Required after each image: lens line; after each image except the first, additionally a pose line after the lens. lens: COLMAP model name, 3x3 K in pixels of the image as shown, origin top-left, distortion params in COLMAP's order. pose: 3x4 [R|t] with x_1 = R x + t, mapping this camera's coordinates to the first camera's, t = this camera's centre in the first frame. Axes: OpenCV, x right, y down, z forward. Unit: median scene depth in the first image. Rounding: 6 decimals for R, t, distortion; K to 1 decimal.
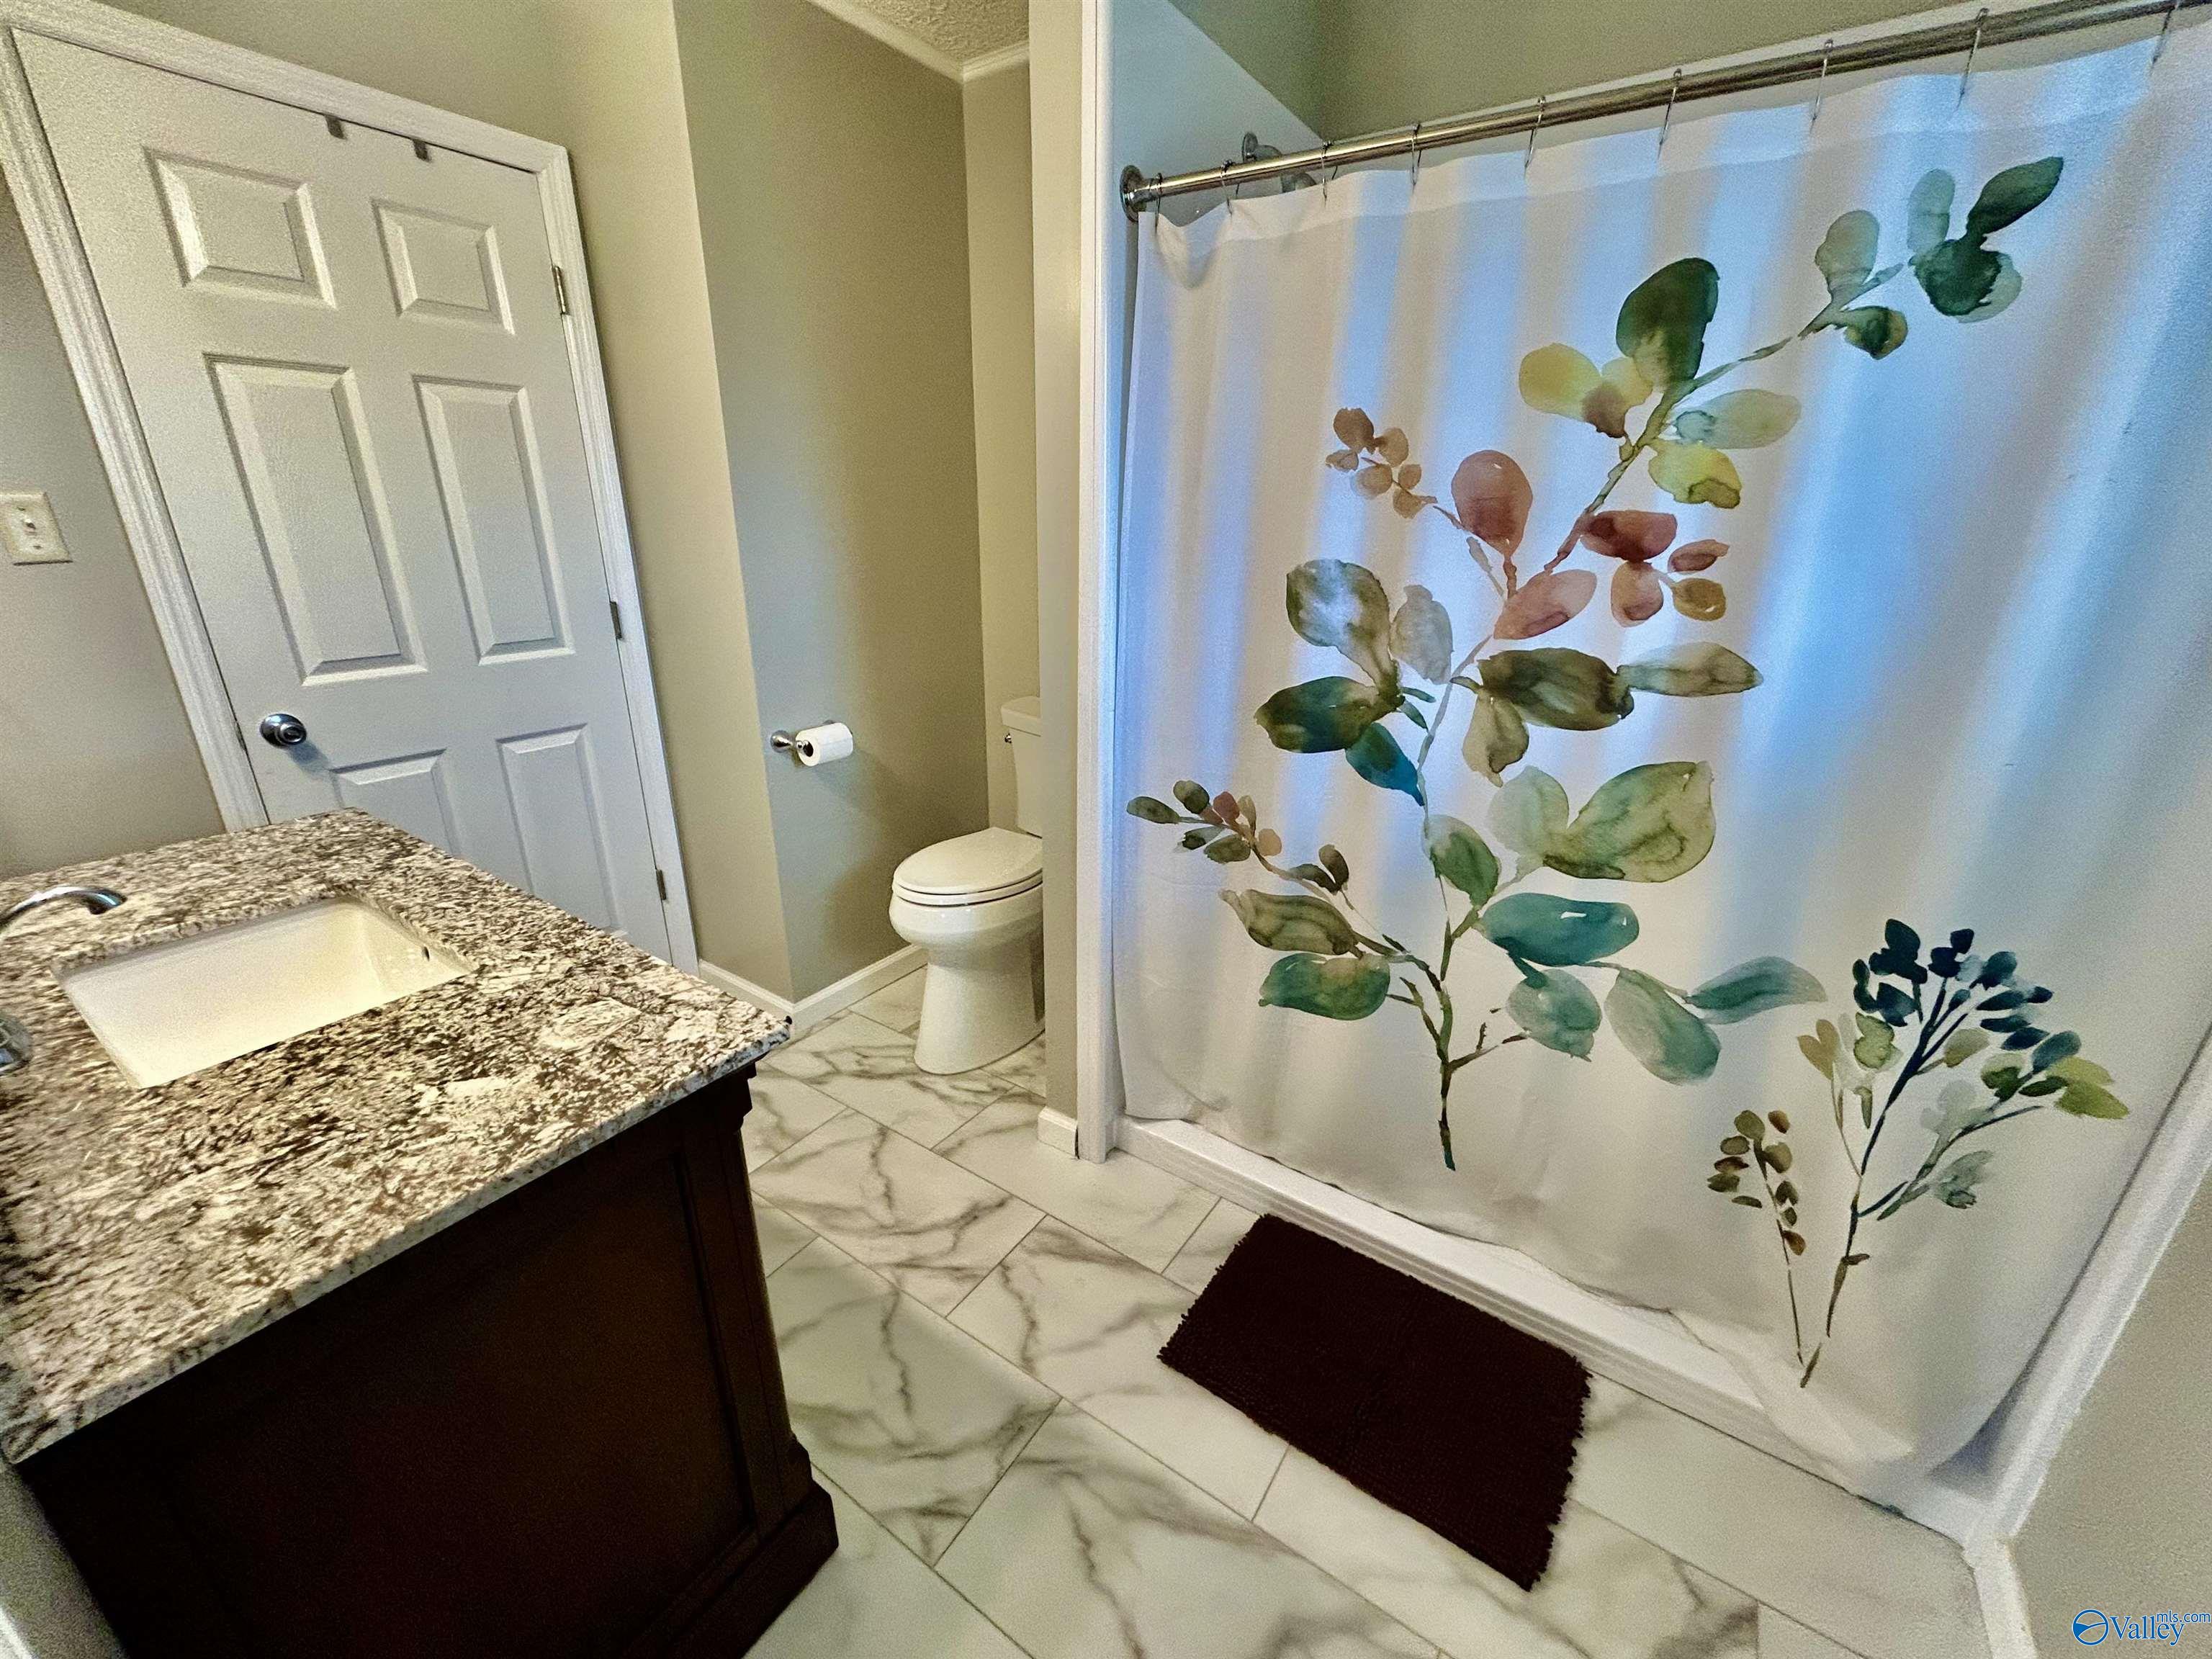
lens RADIAL K [[873.1, 0, 1103.7], [0, 873.1, 835.1], [0, 0, 1]] dist [0.005734, -0.000841]
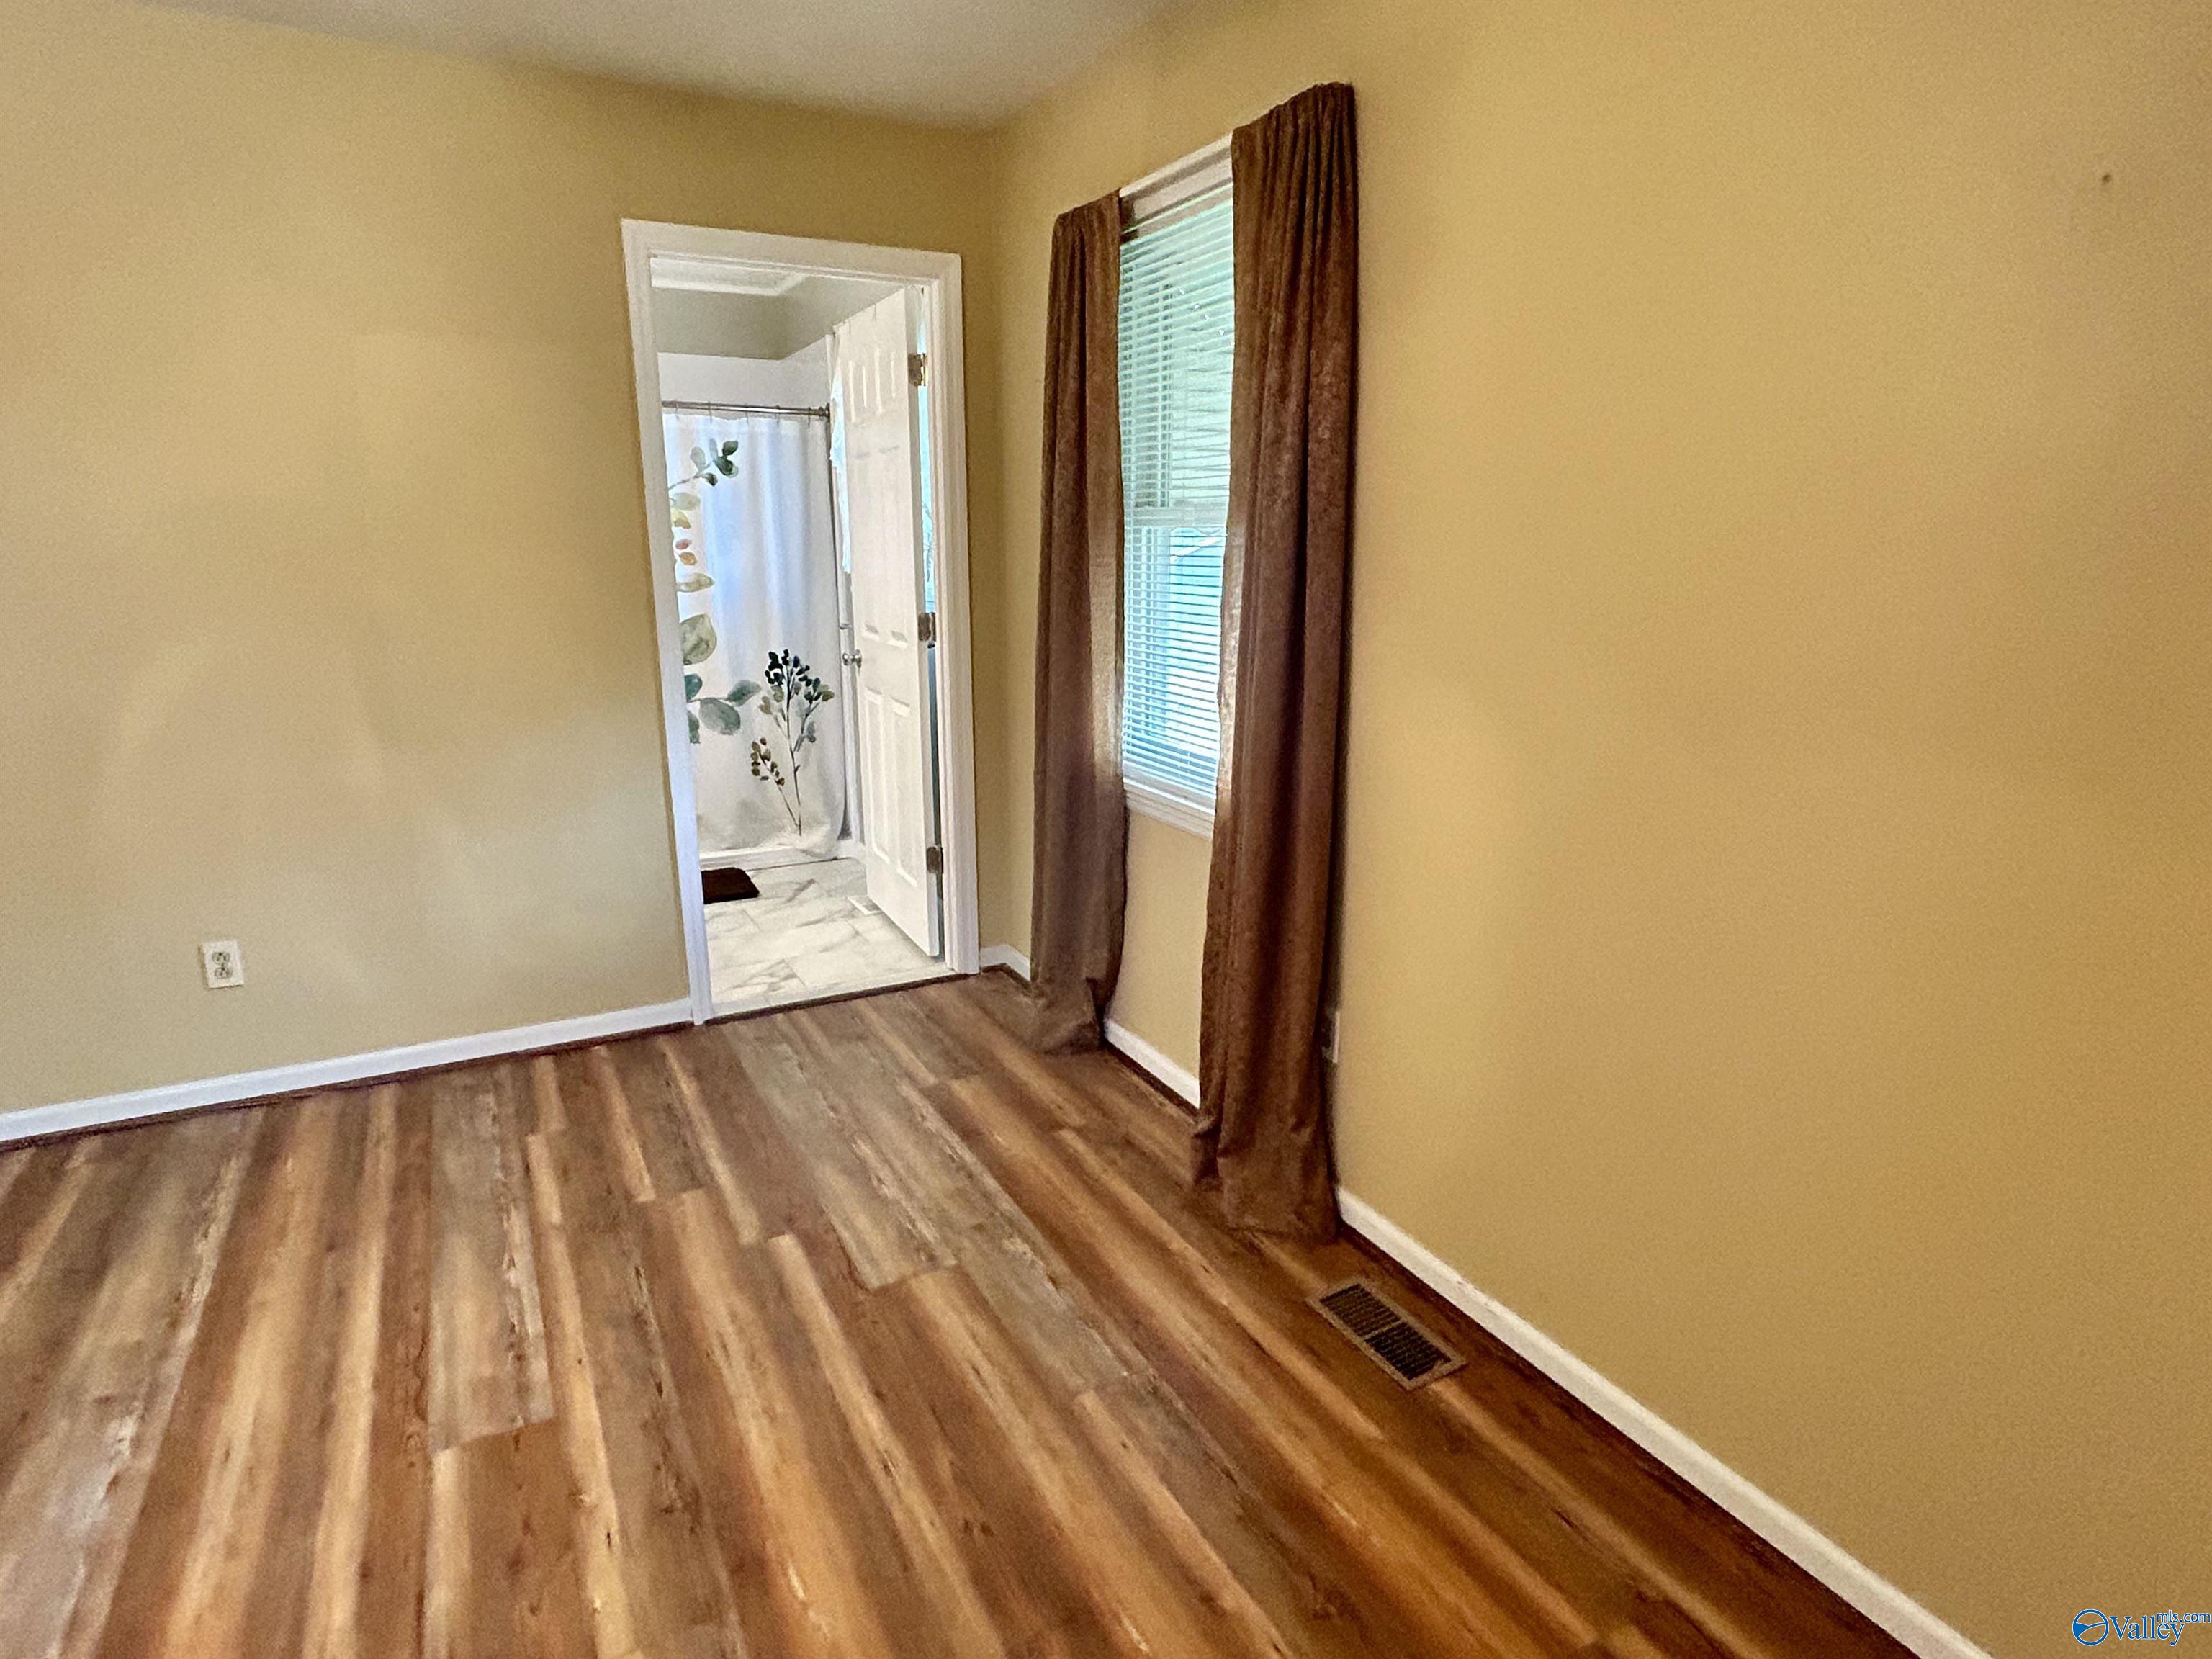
lens RADIAL K [[1210.6, 0, 1115.8], [0, 1210.6, 828.0], [0, 0, 1]] dist [-0.001003, -0.000731]
pose [[0.459922, -0.211188, 0.862480, -2.364300], [0.305707, 0.949586, 0.069497, 0.750739], [-0.833675, 0.231703, 0.501297, -2.034126]]
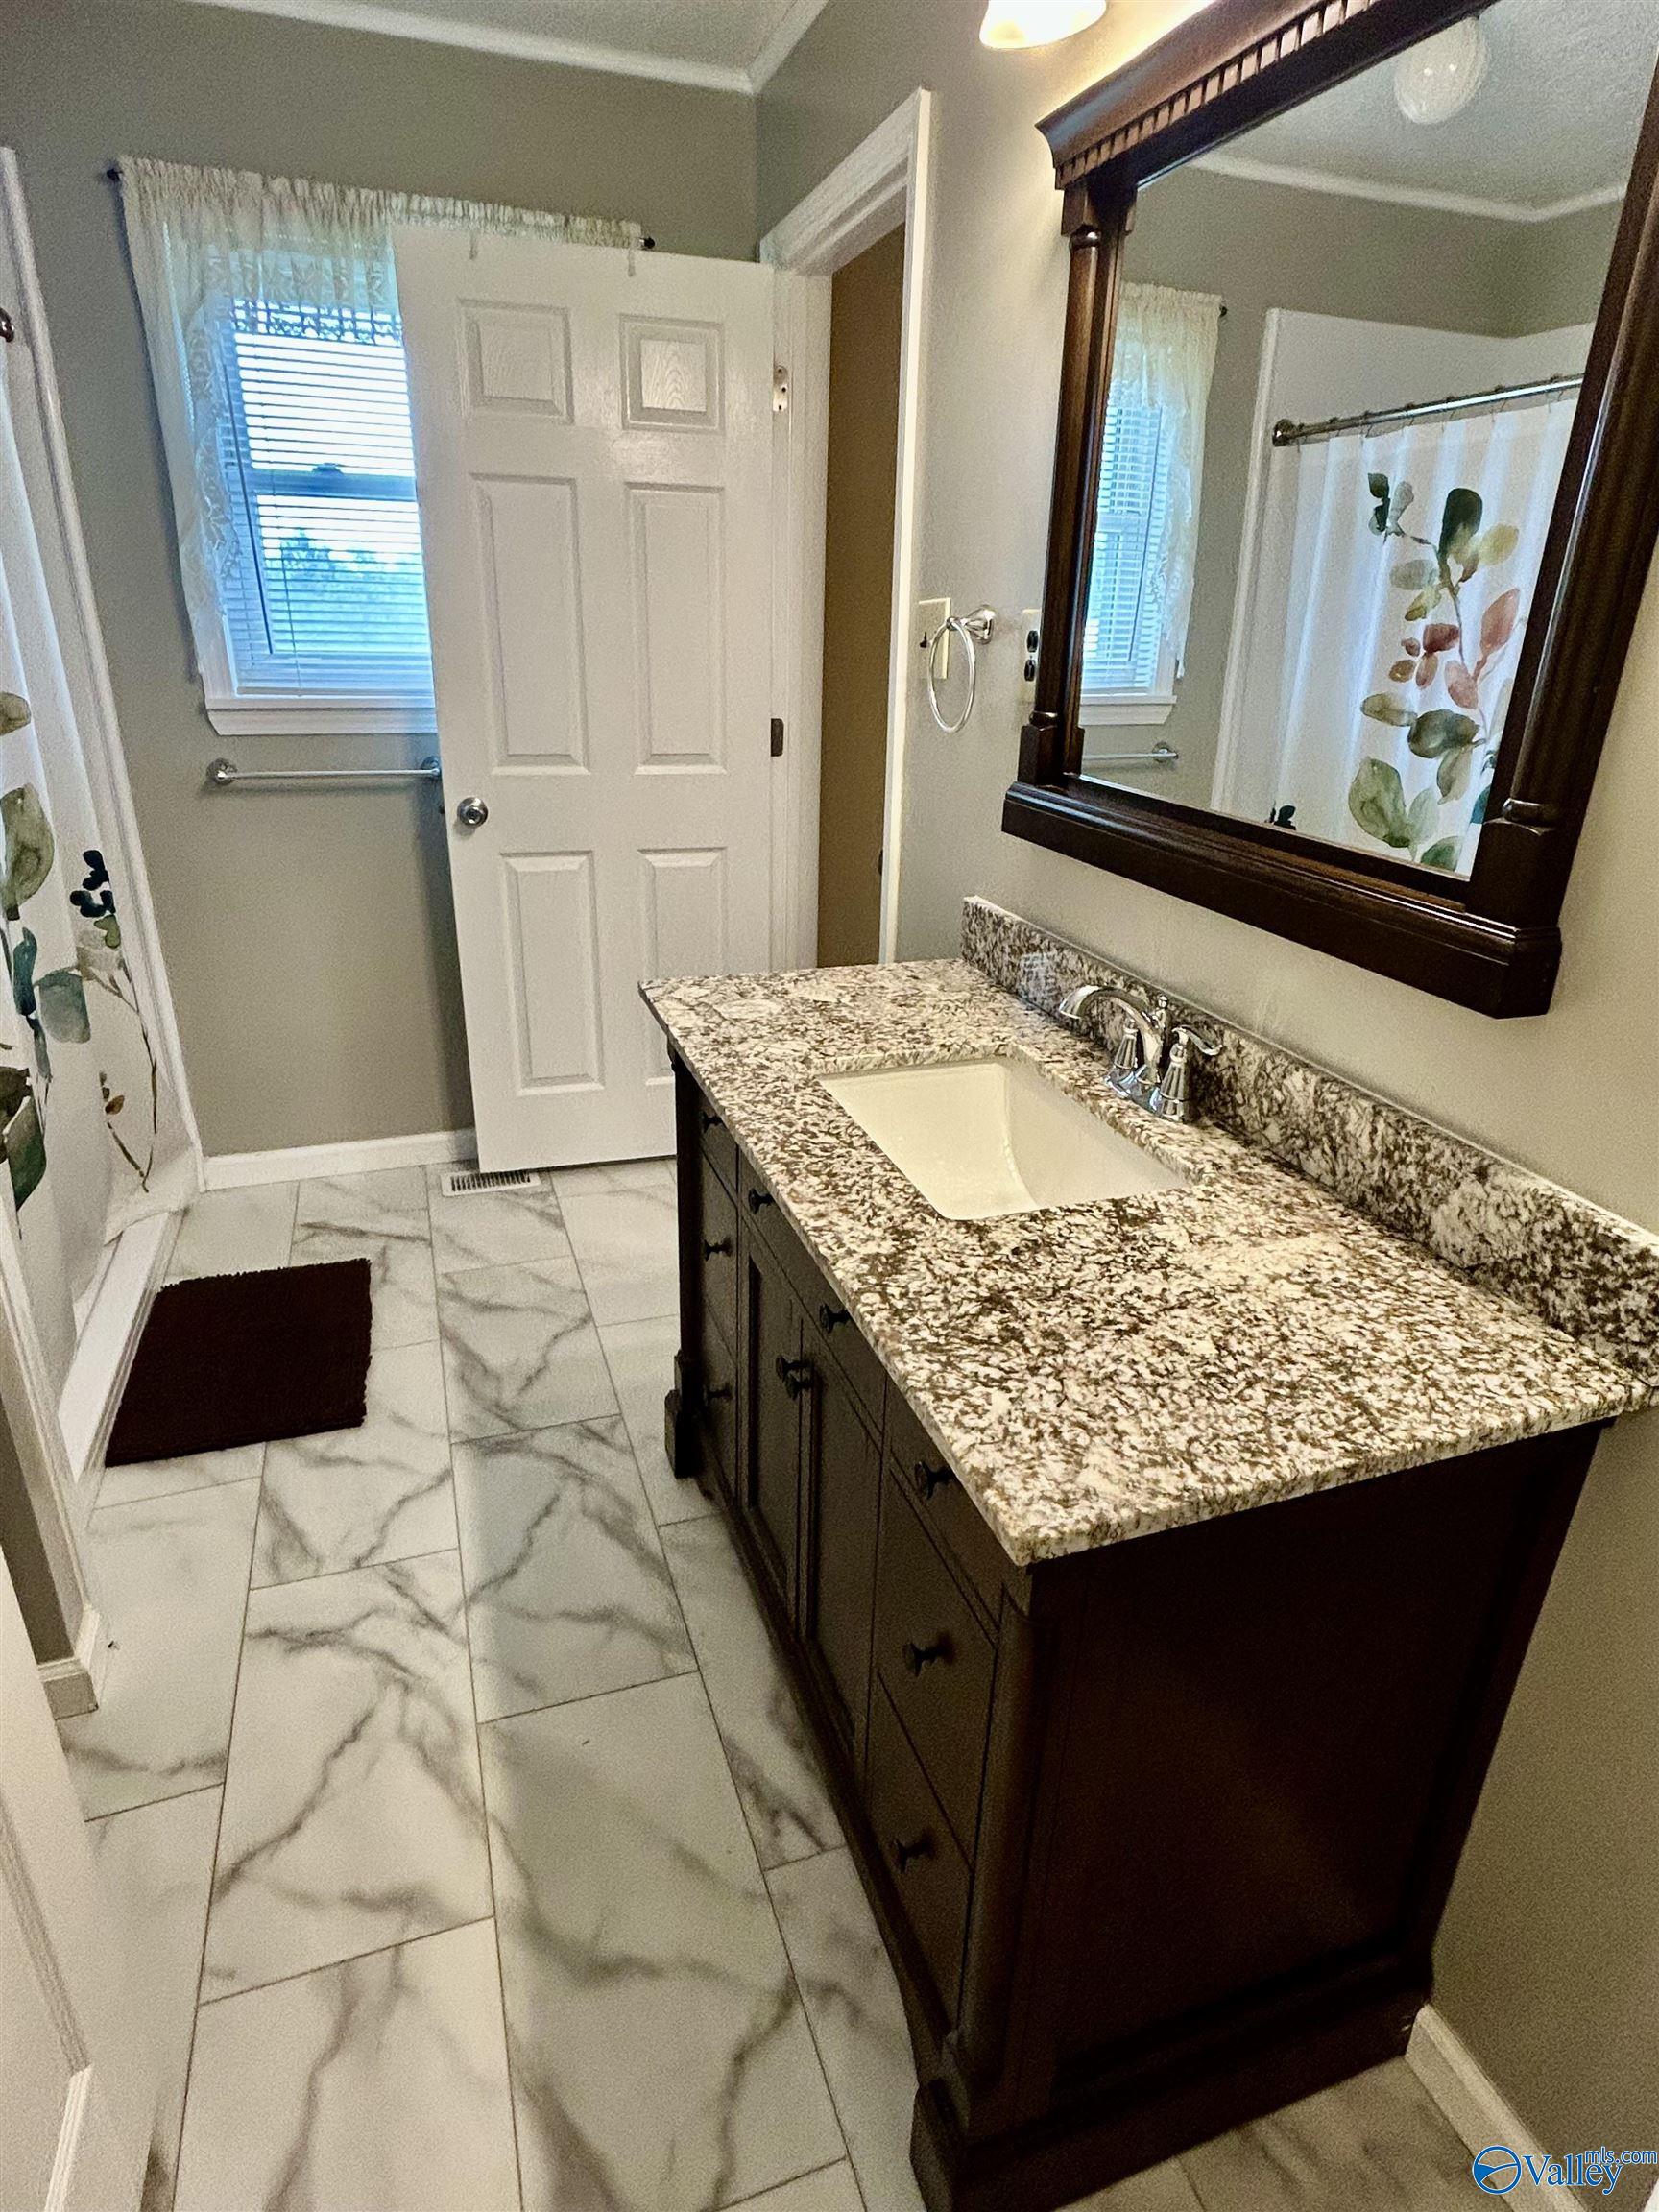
lens RADIAL K [[1210.6, 0, 811.2], [0, 1210.6, 1082.1], [0, 0, 1]] dist [-0.001003, -0.000731]
pose [[-0.793281, -0.249685, 0.555304, -1.357702], [0.183331, 0.771762, 0.608911, -0.630454], [-0.580599, 0.584842, -0.566450, 1.626981]]
